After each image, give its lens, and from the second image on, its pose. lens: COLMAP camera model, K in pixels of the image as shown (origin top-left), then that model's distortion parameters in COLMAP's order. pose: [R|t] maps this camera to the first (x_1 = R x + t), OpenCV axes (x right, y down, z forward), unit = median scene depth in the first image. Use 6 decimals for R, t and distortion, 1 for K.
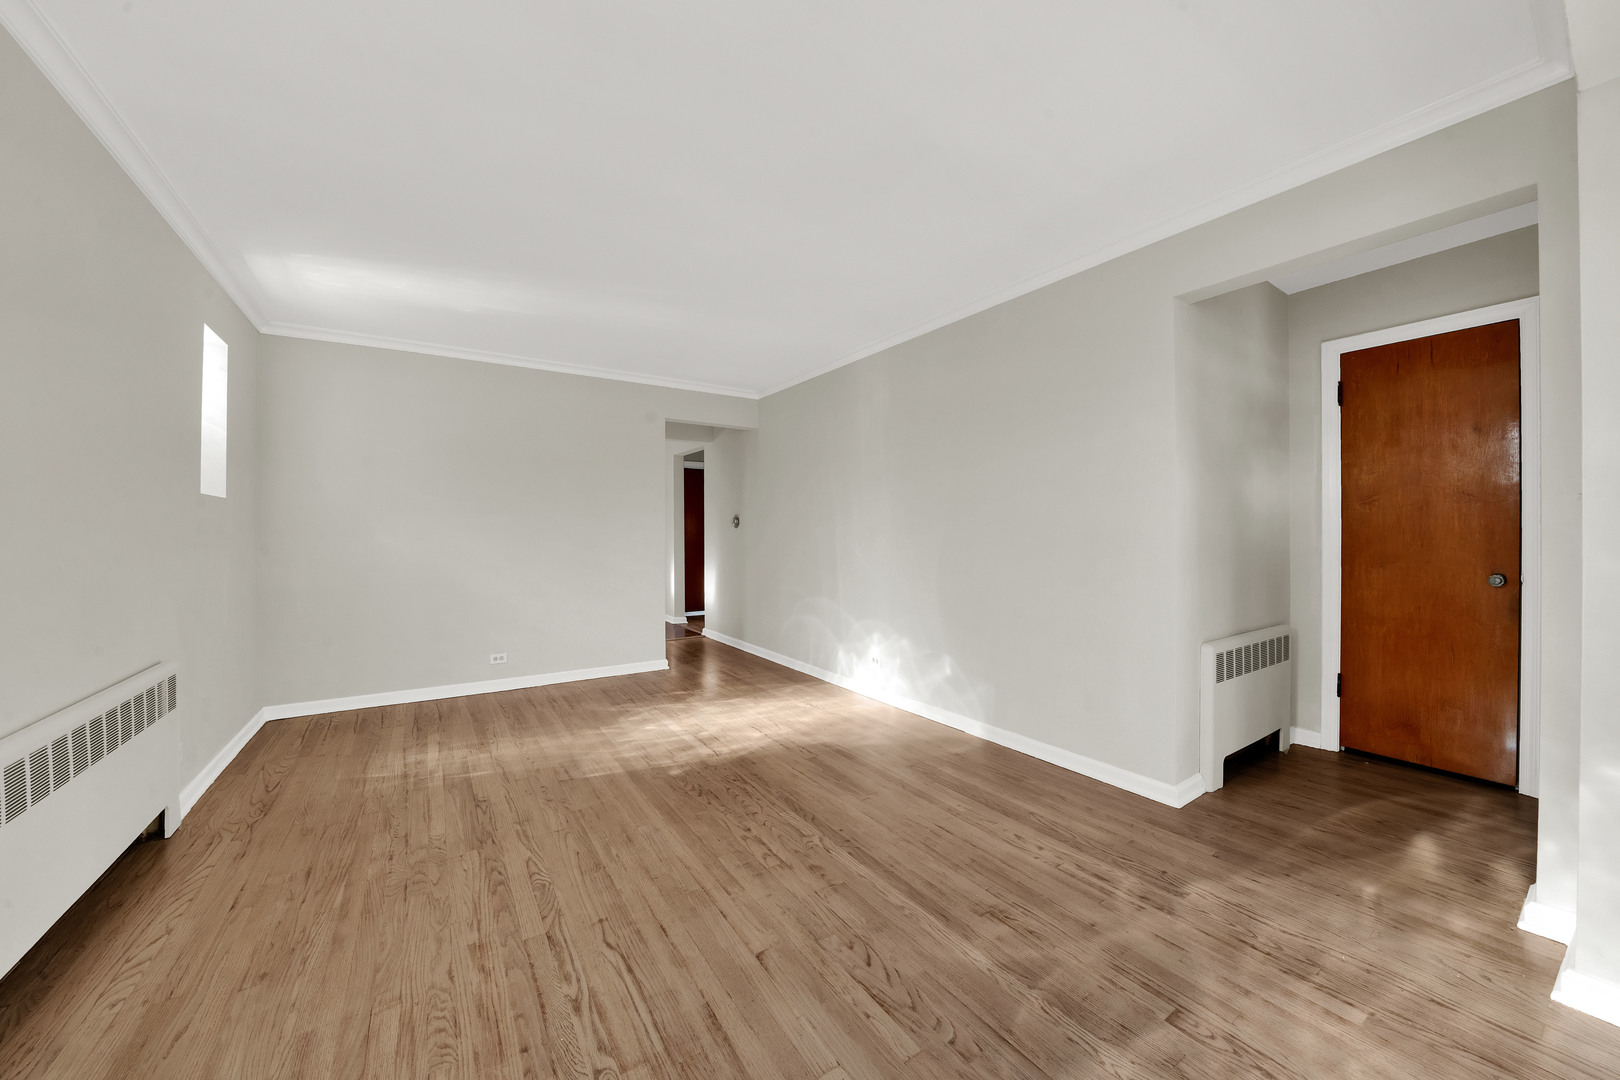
lens RADIAL K [[582.6, 0, 818.2], [0, 582.6, 539.2], [0, 0, 1]] dist [-0.018266, 0.000043]
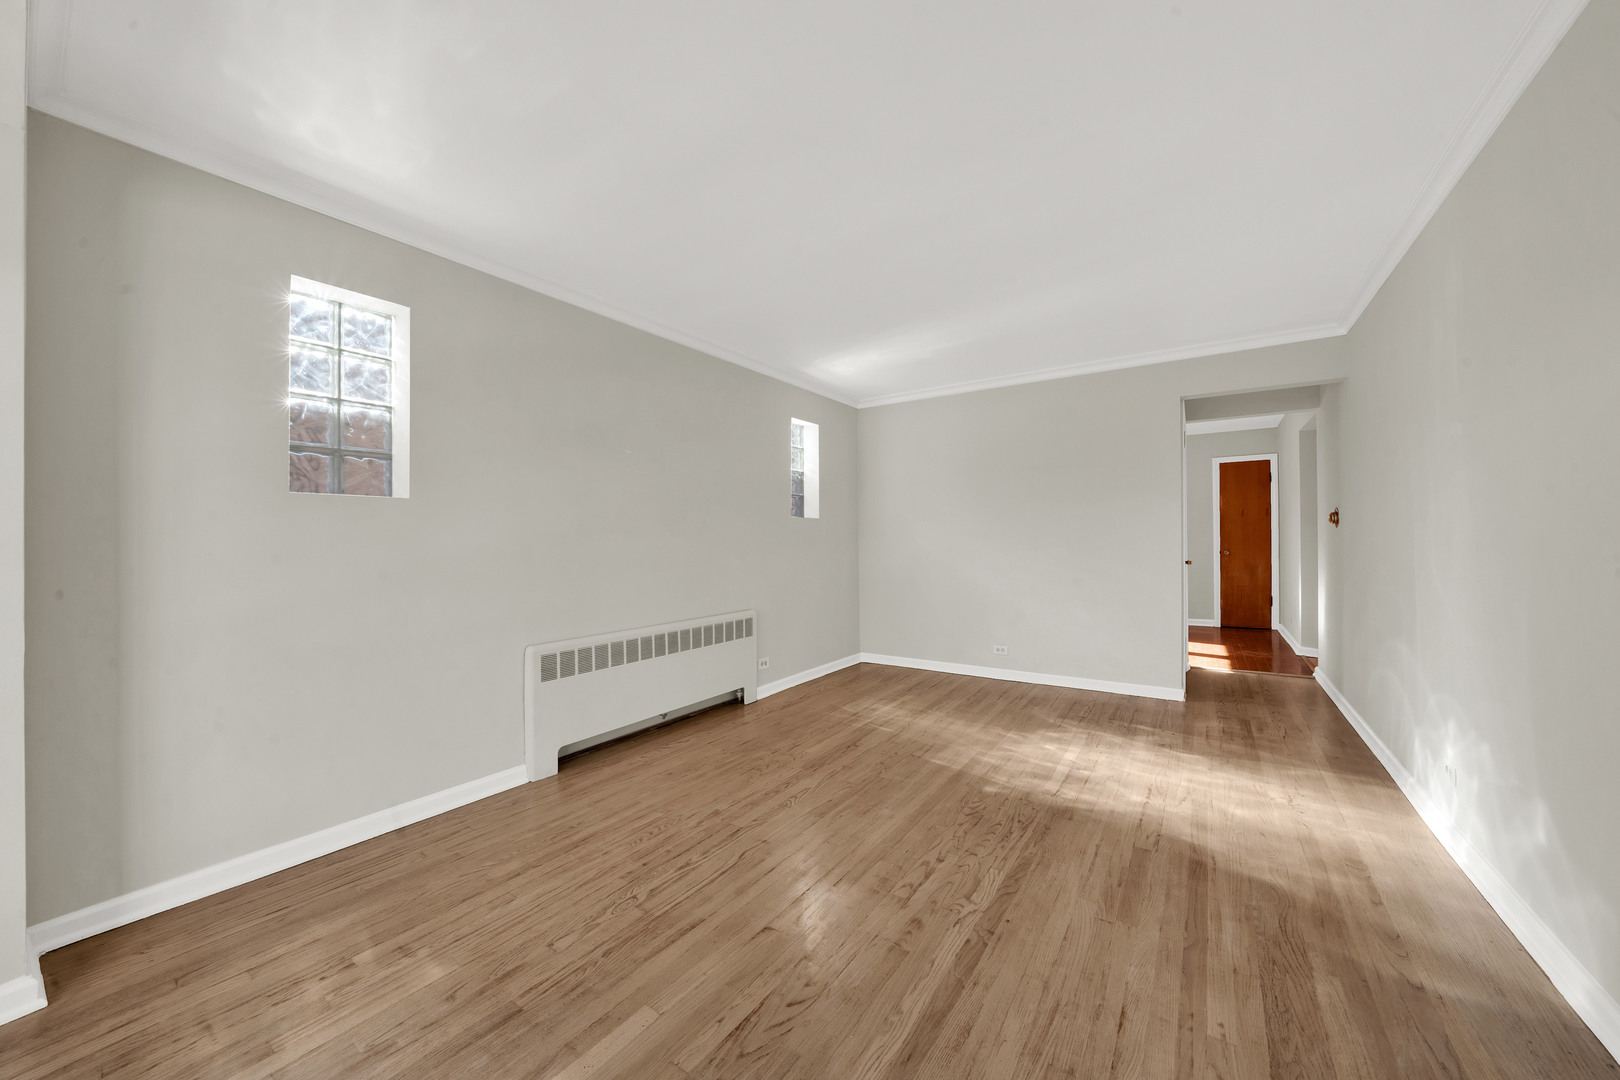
lens RADIAL K [[582.6, 0, 818.2], [0, 582.6, 539.2], [0, 0, 1]] dist [-0.018266, 0.000043]
pose [[0.377401, -0.002462, -0.926047, 0.499219], [-0.002157, 0.999991, -0.003538, -0.003612], [0.926047, 0.003332, 0.377393, 0.358824]]
